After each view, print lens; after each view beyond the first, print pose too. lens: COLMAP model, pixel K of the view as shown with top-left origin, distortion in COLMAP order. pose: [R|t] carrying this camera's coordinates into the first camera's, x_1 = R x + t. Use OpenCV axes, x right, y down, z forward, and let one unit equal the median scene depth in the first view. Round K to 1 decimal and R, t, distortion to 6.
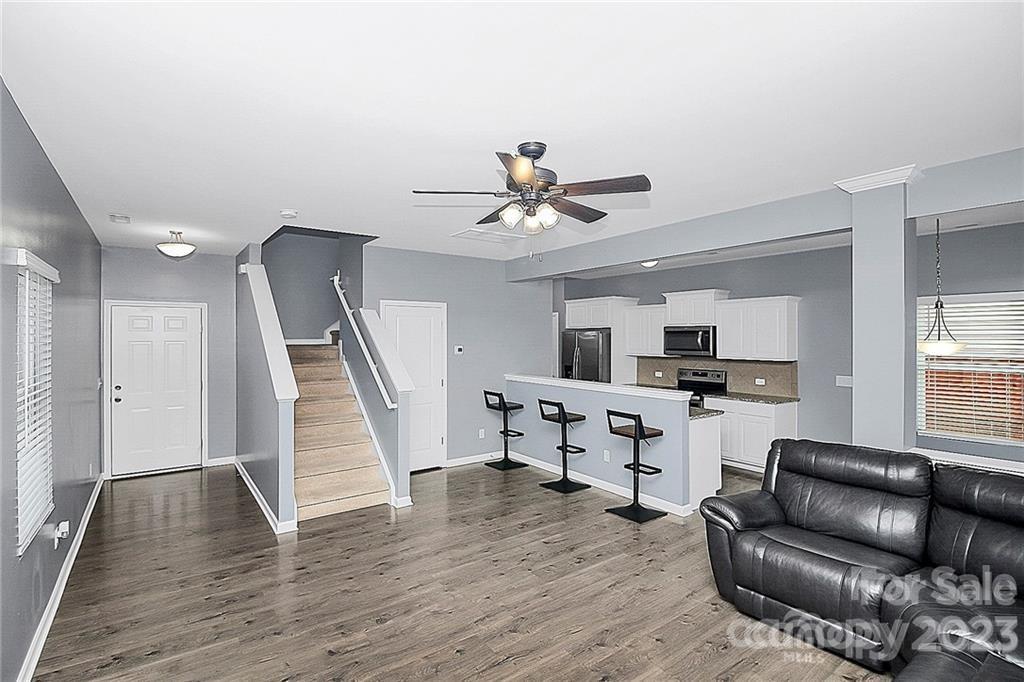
lens RADIAL K [[486.8, 0, 507.8], [0, 486.8, 338.6], [0, 0, 1]] dist [0.000075, -0.011857]
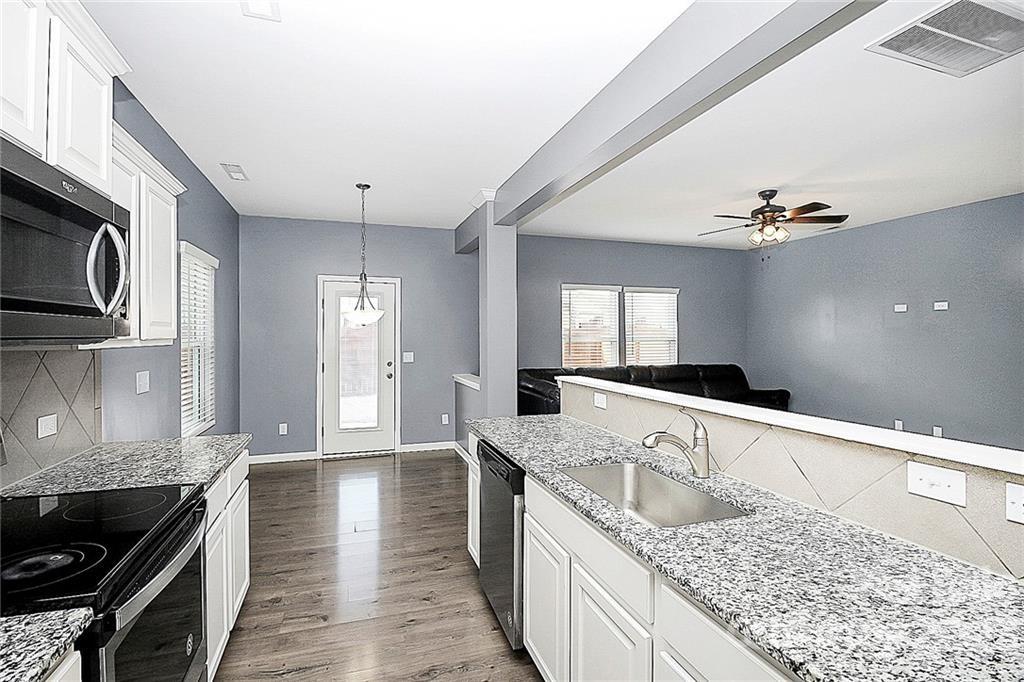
lens RADIAL K [[484.5, 0, 509.1], [0, 484.5, 333.3], [0, 0, 1]] dist [-0.000712, -0.011069]
pose [[-0.955320, 0.002662, 0.295561, 0.175179], [0.004296, 0.999979, 0.004881, 0.032238], [-0.295542, 0.005933, -0.955311, 1.228239]]
